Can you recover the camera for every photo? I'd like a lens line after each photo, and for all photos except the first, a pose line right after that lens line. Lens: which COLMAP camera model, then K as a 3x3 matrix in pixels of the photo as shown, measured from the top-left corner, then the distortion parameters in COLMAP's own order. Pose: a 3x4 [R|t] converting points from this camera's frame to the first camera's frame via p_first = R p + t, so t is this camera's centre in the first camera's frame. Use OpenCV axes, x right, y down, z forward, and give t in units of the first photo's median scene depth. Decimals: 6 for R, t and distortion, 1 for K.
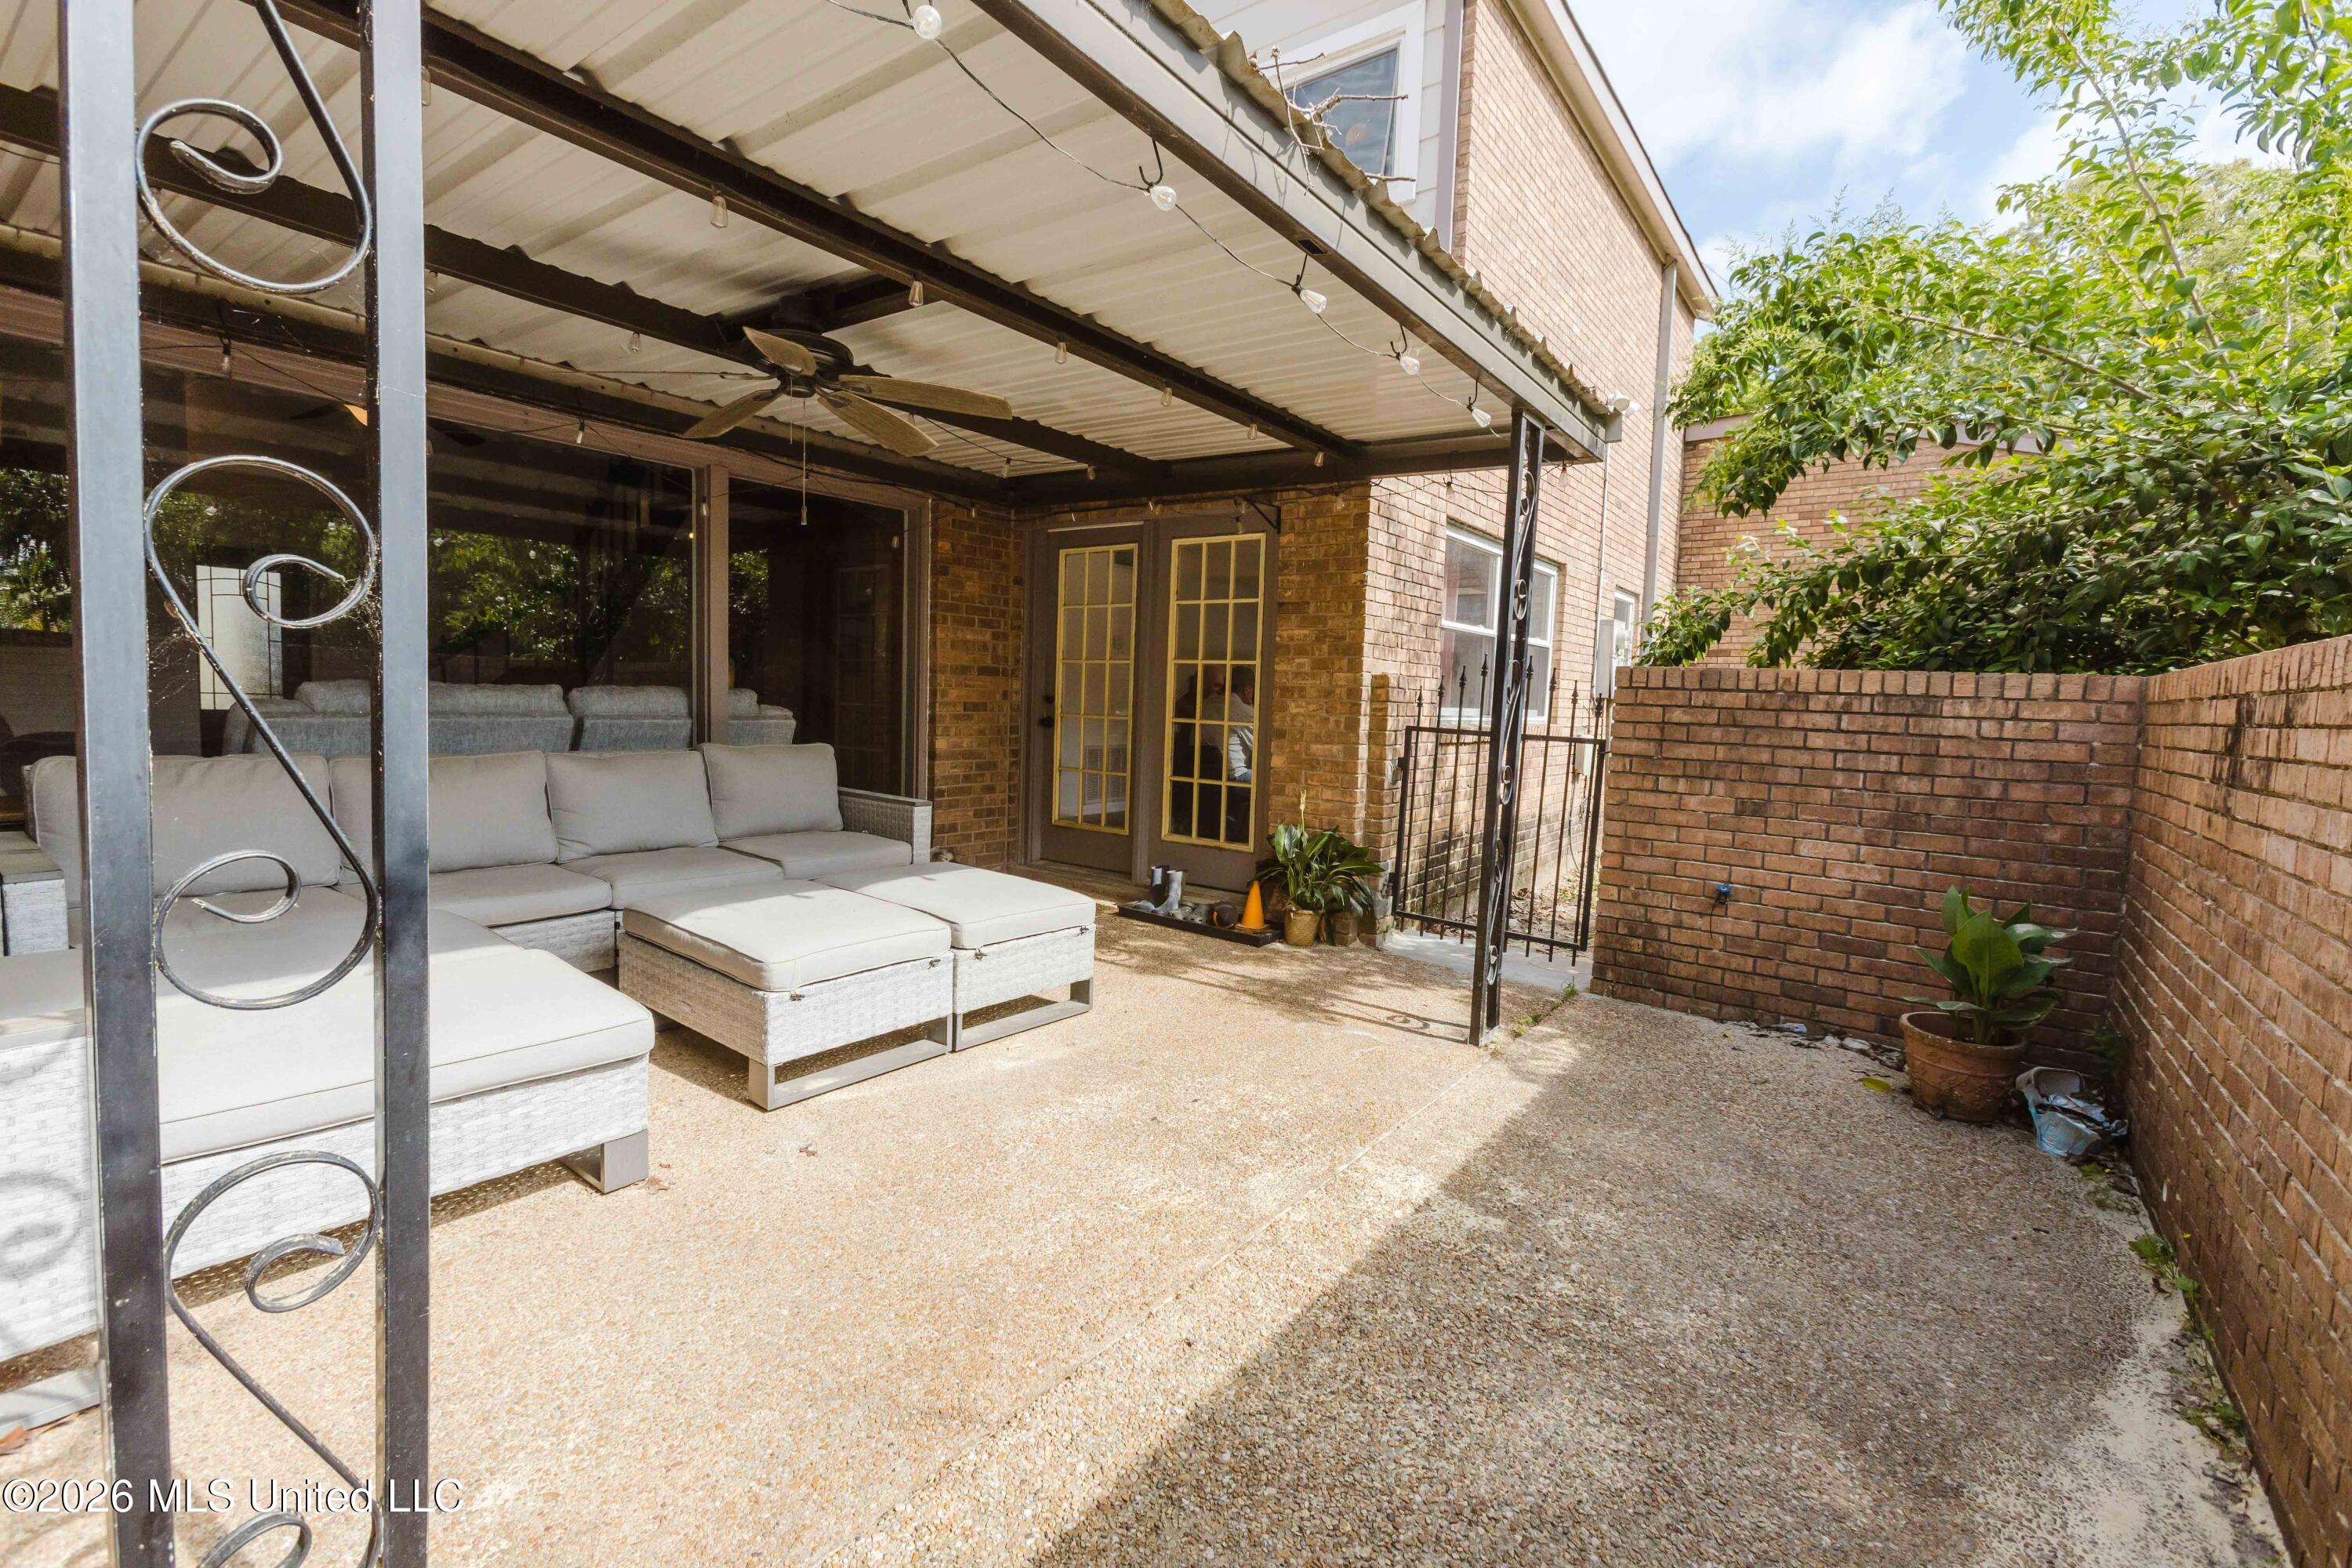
lens RADIAL K [[1034.0, 0, 1166.2], [0, 1034.0, 771.5], [0, 0, 1]] dist [-0.017862, 0.012045]
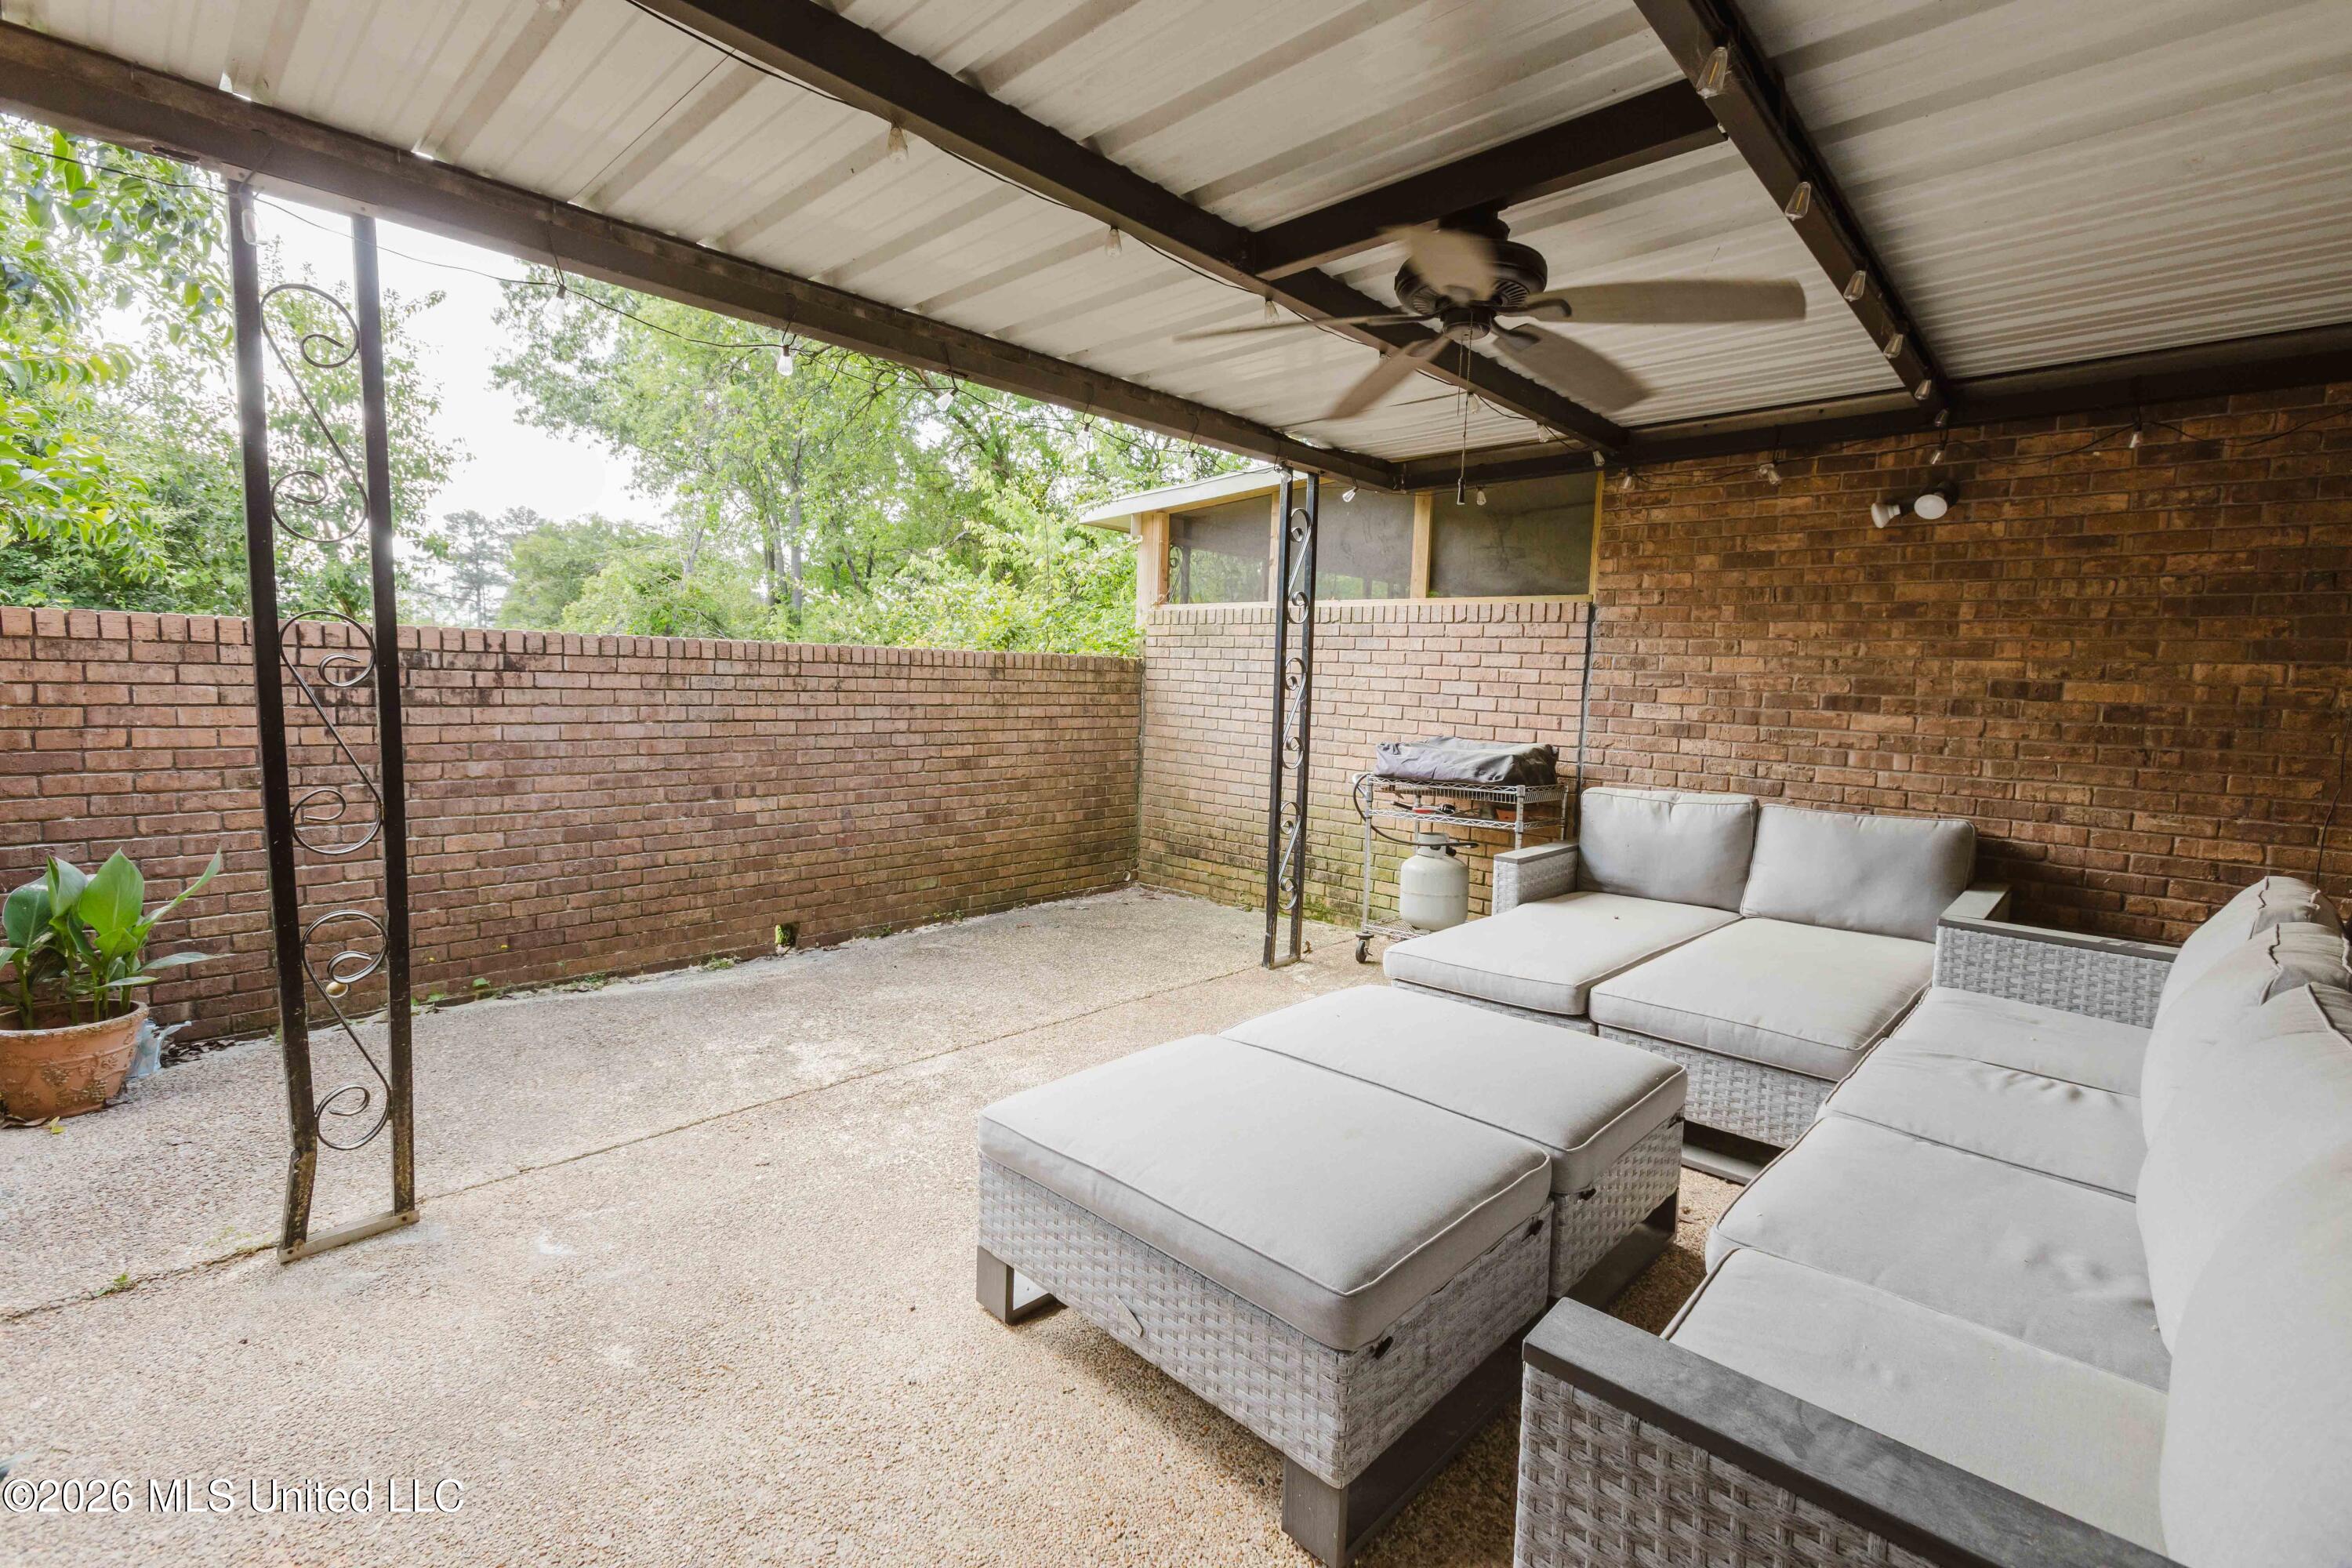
lens RADIAL K [[1034.0, 0, 1166.2], [0, 1034.0, 771.5], [0, 0, 1]] dist [-0.017862, 0.012045]
pose [[-0.991166, -0.082190, 0.104087, -0.260821], [-0.063865, 0.983622, 0.168551, -0.177465], [-0.116235, 0.160415, -0.980182, 1.910811]]
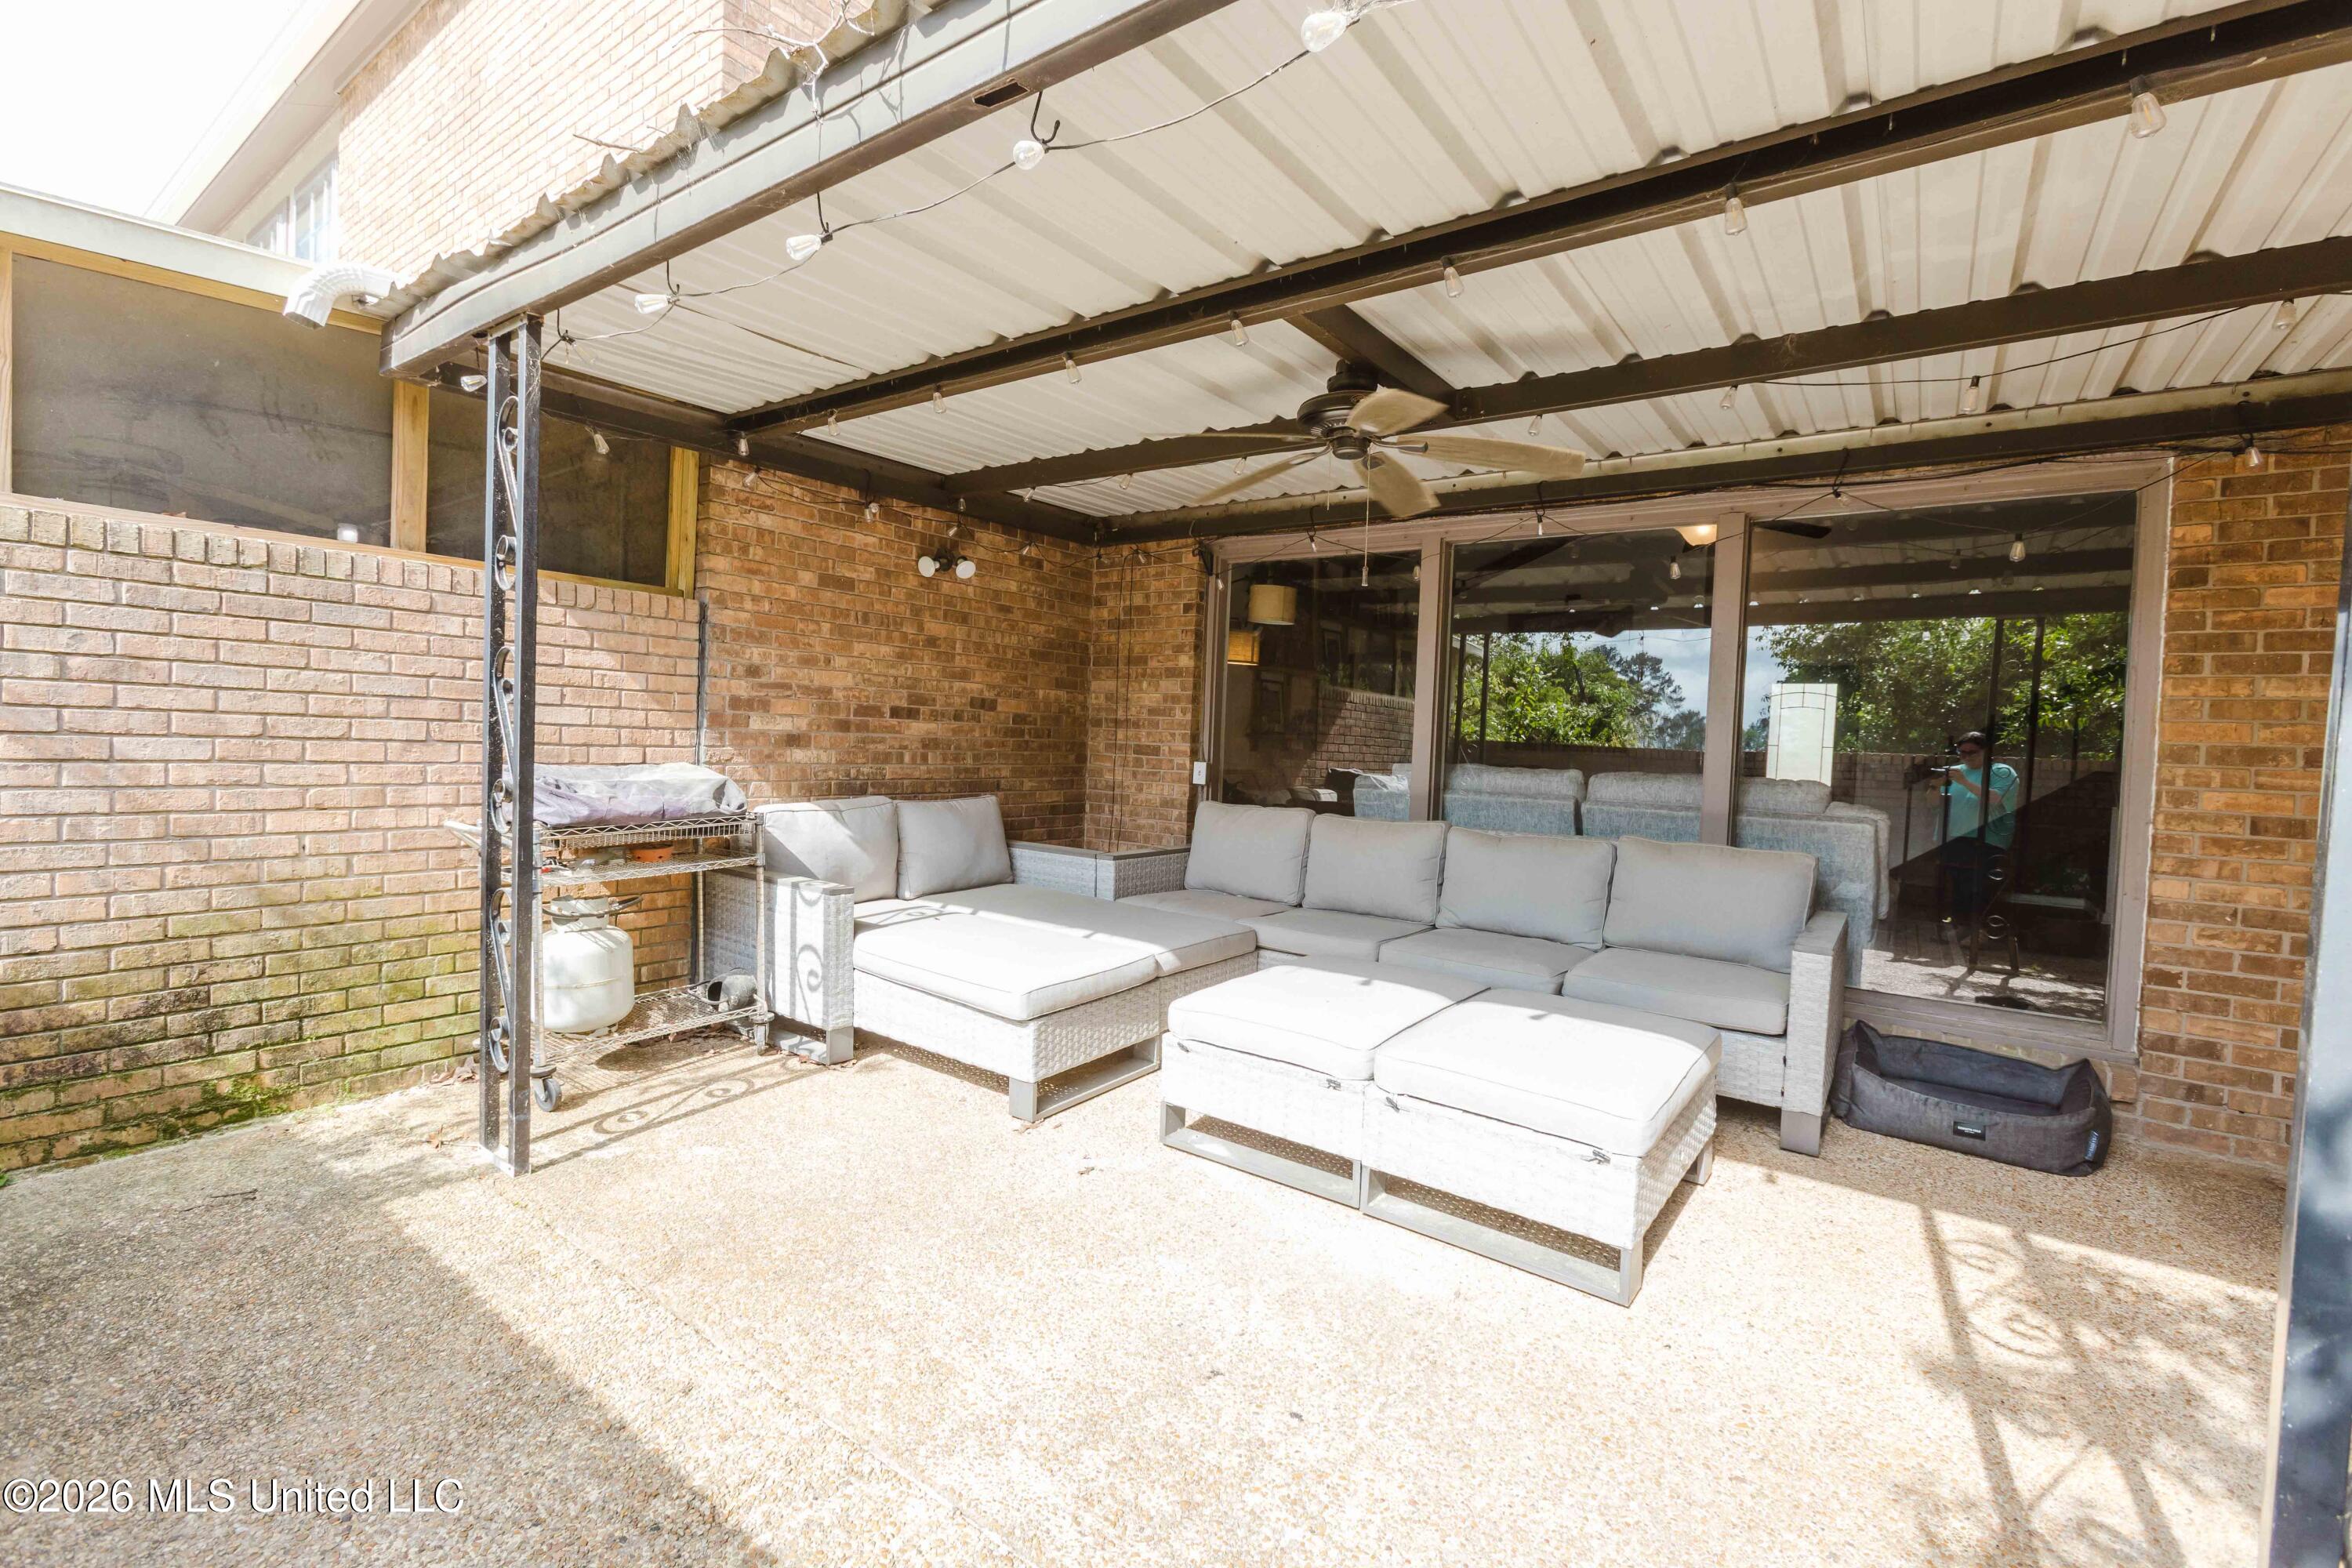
lens RADIAL K [[1034.0, 0, 1166.2], [0, 1034.0, 771.5], [0, 0, 1]] dist [-0.017862, 0.012045]
pose [[0.009053, 0.001346, -0.999958, 0.662372], [-0.115167, 0.993346, 0.000294, -0.053202], [0.993305, 0.115159, 0.009147, 0.912278]]
